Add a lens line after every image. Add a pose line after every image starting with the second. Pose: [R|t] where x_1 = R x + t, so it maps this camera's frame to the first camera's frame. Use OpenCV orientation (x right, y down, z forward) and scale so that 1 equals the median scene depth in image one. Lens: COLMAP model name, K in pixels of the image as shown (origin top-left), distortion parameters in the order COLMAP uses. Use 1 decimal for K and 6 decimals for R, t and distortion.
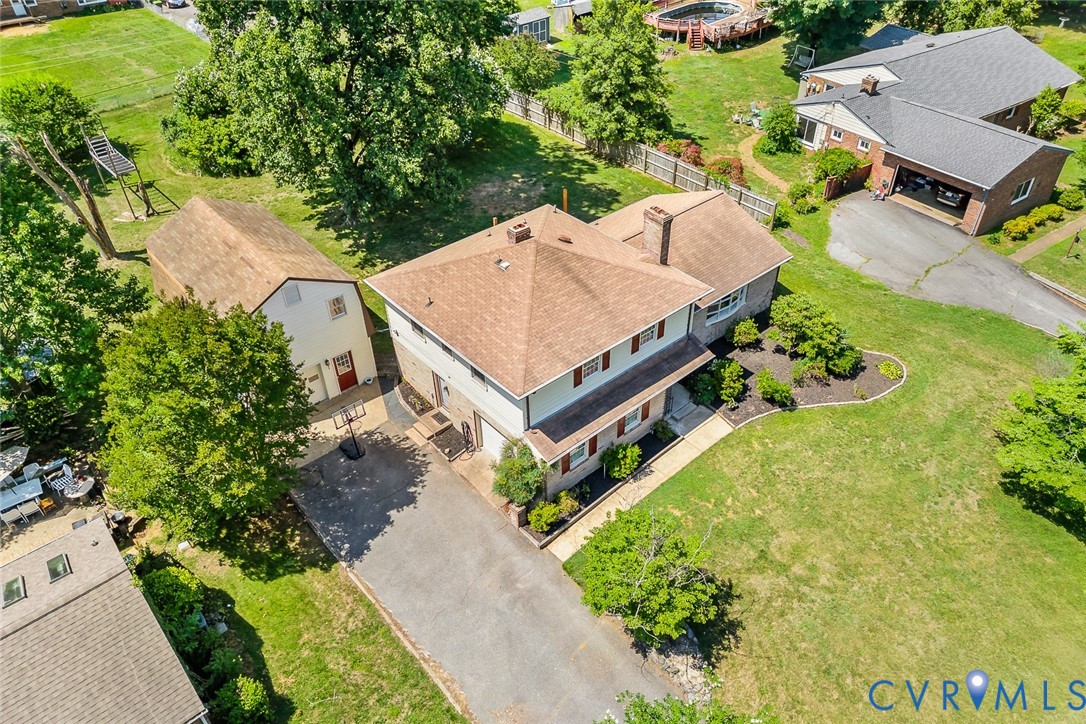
lens RADIAL K [[740.9, 0, 543.0], [0, 740.9, 362.0], [0, 0, 1]] dist [0.037077, -0.001044]
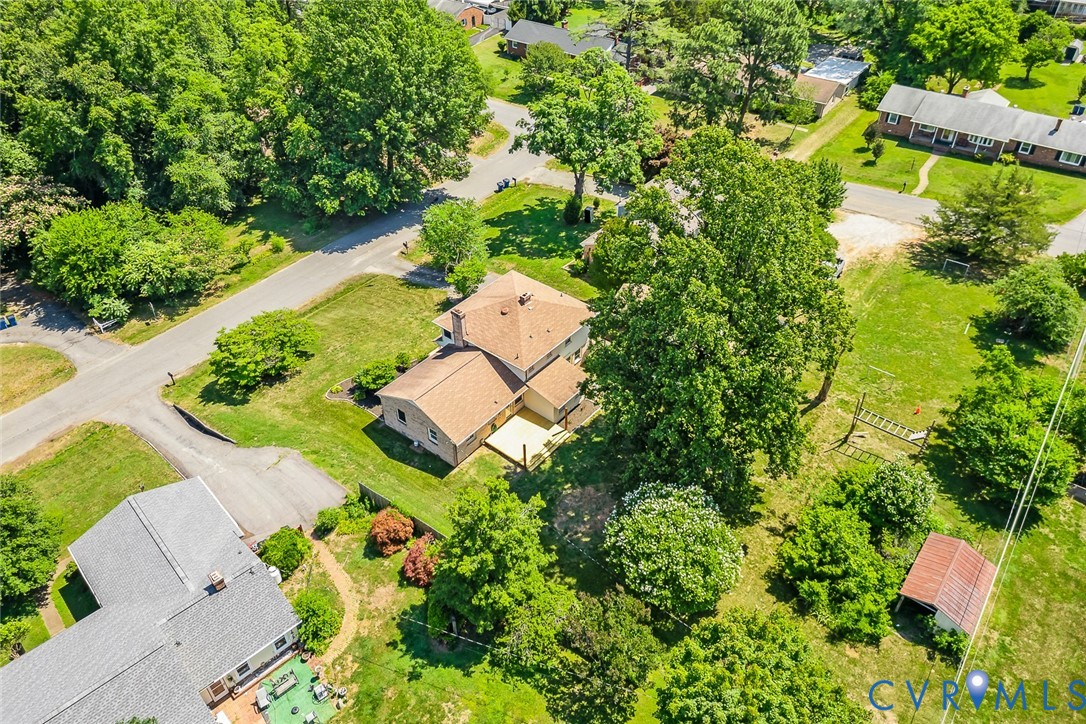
lens RADIAL K [[740.9, 0, 543.0], [0, 740.9, 362.0], [0, 0, 1]] dist [0.037077, -0.001044]
pose [[-0.985249, 0.125973, -0.115825, 0.193888], [-0.092346, 0.178443, 0.979607, -2.283009], [0.144072, 0.975853, -0.164178, 1.594868]]
